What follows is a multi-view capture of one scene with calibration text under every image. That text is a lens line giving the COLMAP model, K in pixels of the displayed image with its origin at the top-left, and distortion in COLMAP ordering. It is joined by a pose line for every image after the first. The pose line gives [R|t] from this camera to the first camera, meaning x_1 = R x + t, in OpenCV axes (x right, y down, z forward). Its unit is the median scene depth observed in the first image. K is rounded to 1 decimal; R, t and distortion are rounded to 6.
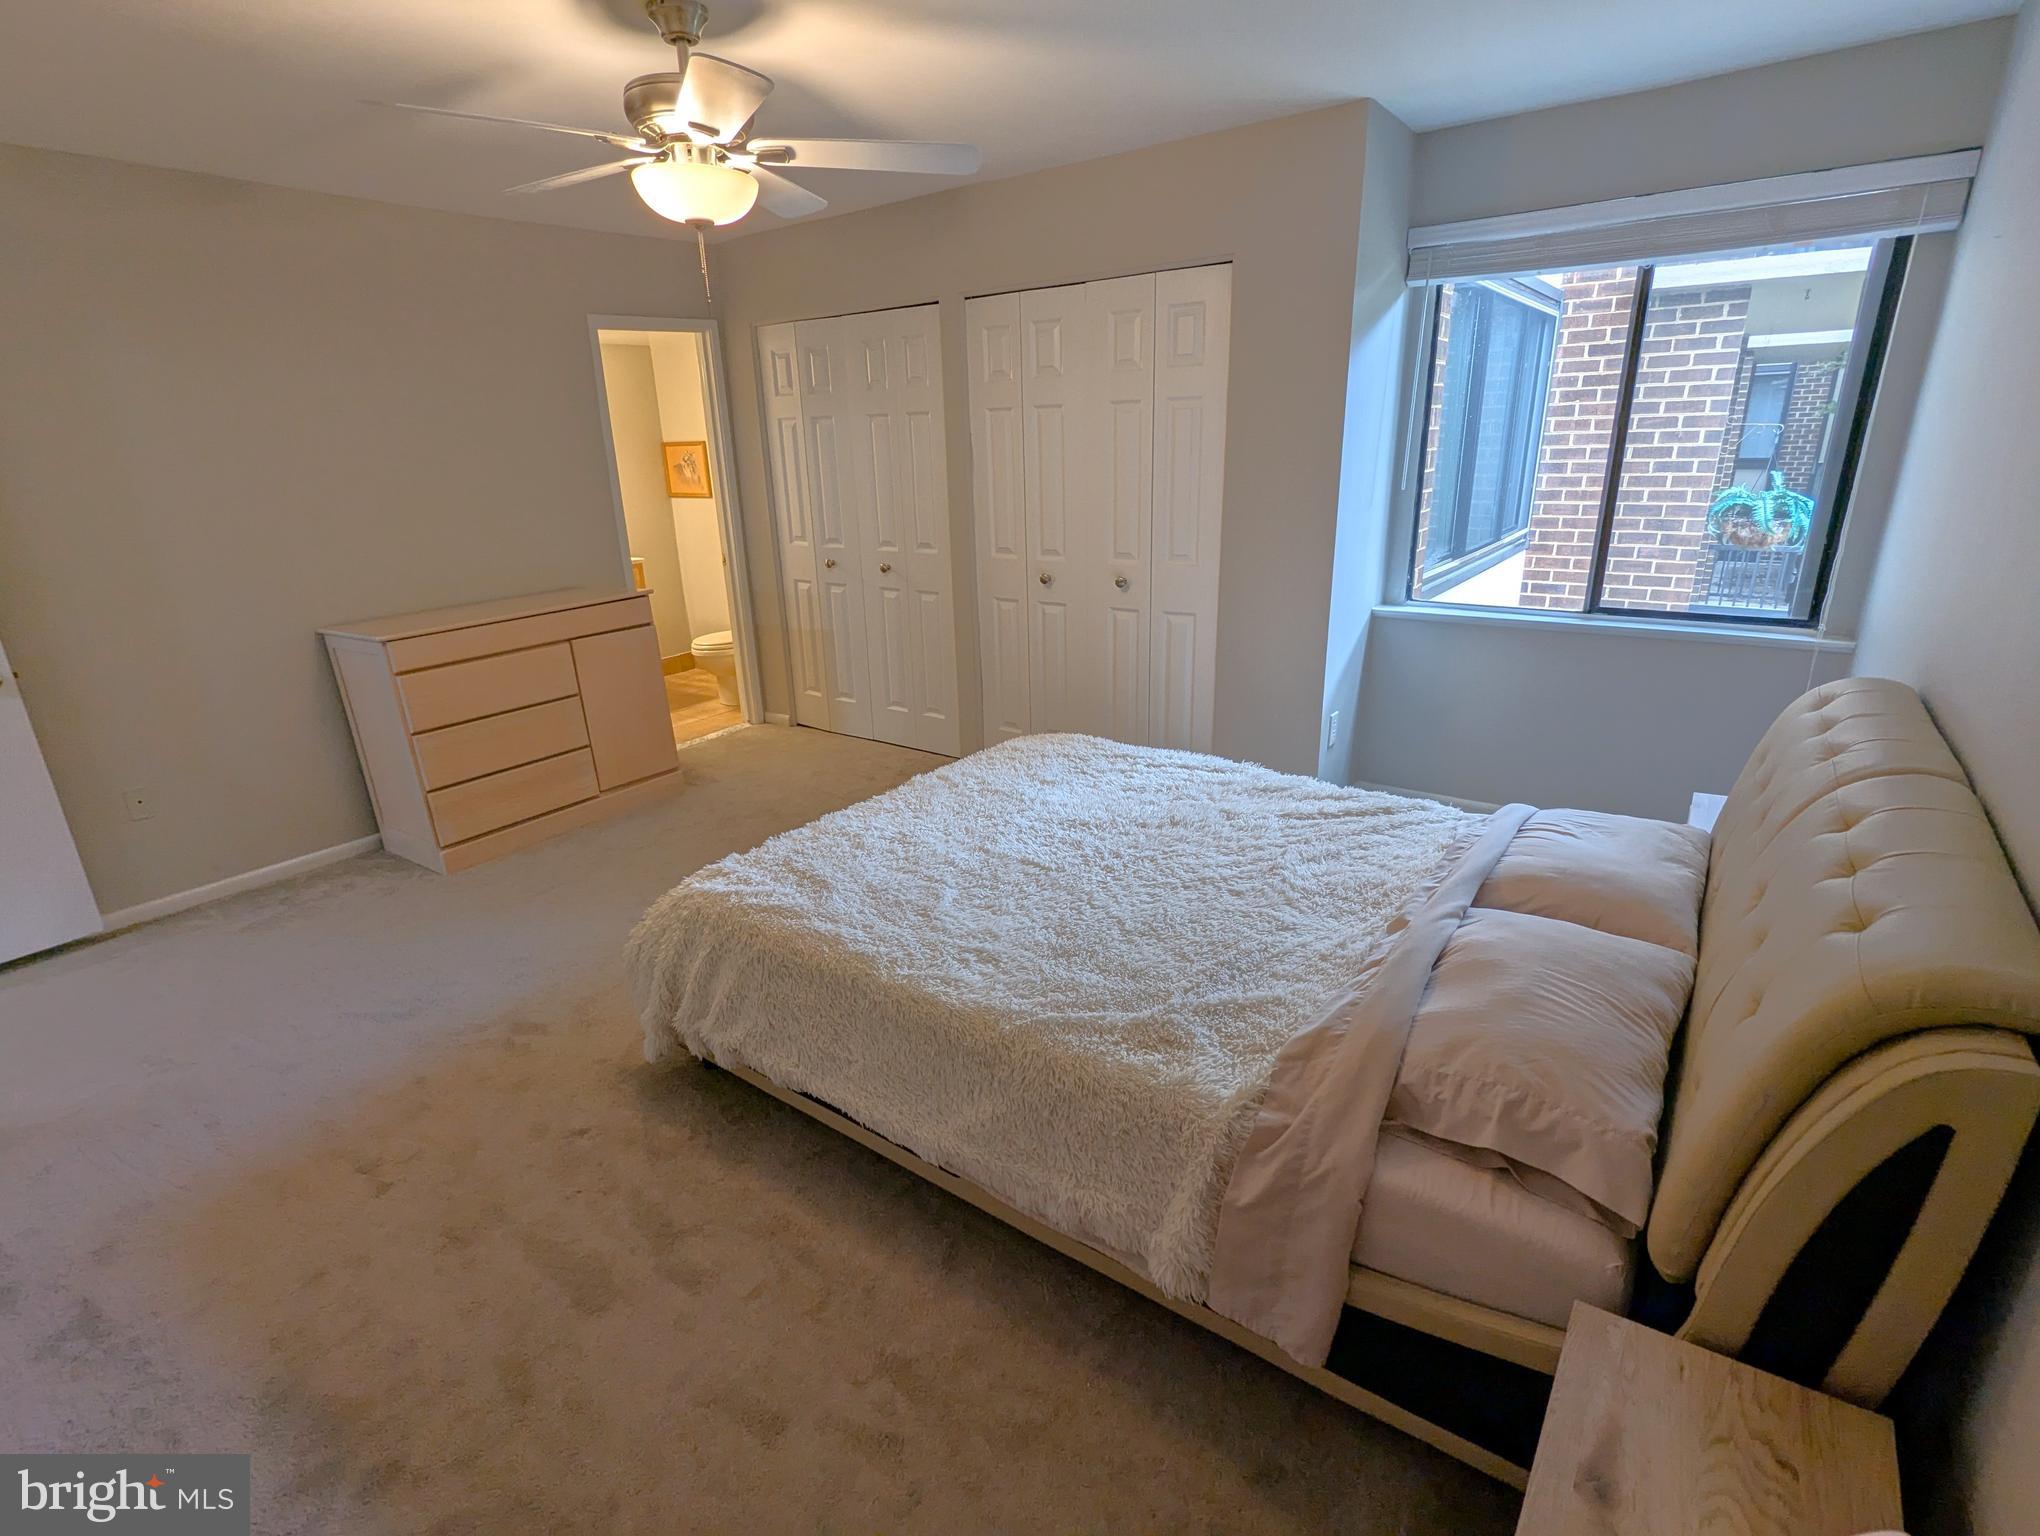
lens RADIAL K [[969.3, 0, 1018.3], [0, 969.3, 770.9], [0, 0, 1]] dist [0.001513, -0.001055]
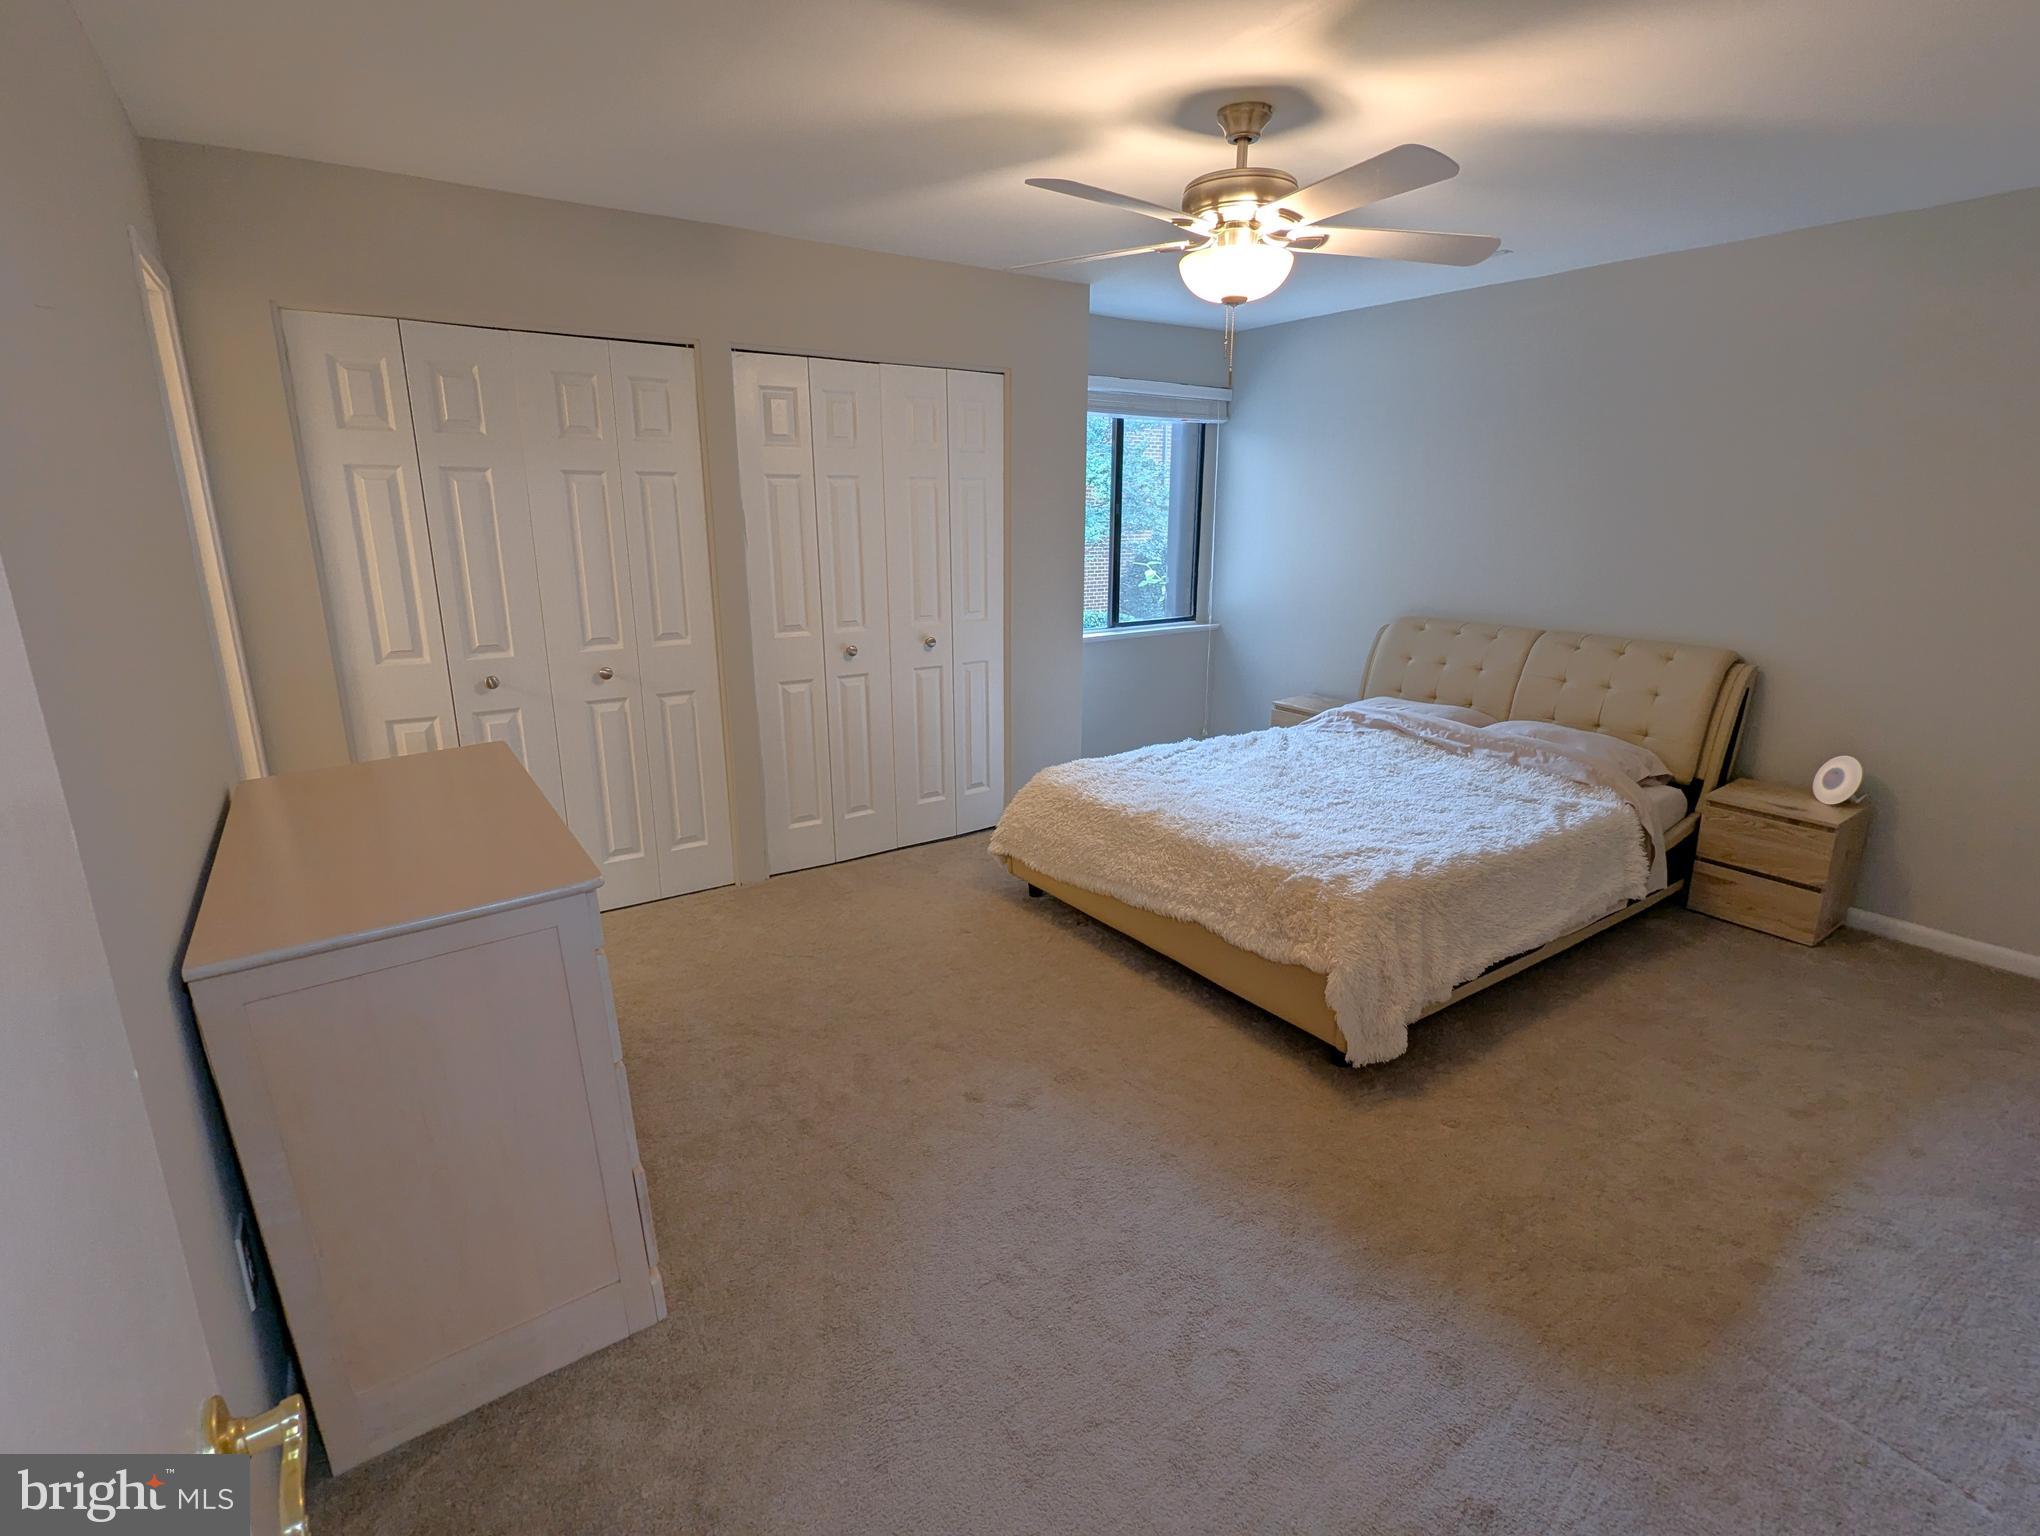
lens RADIAL K [[969.3, 0, 1018.3], [0, 969.3, 770.9], [0, 0, 1]] dist [0.001513, -0.001055]
pose [[0.324609, -0.219195, 0.920099, -0.870064], [0.297918, 0.946957, 0.120488, -0.157672], [-0.897705, 0.235002, 0.372692, 0.538289]]
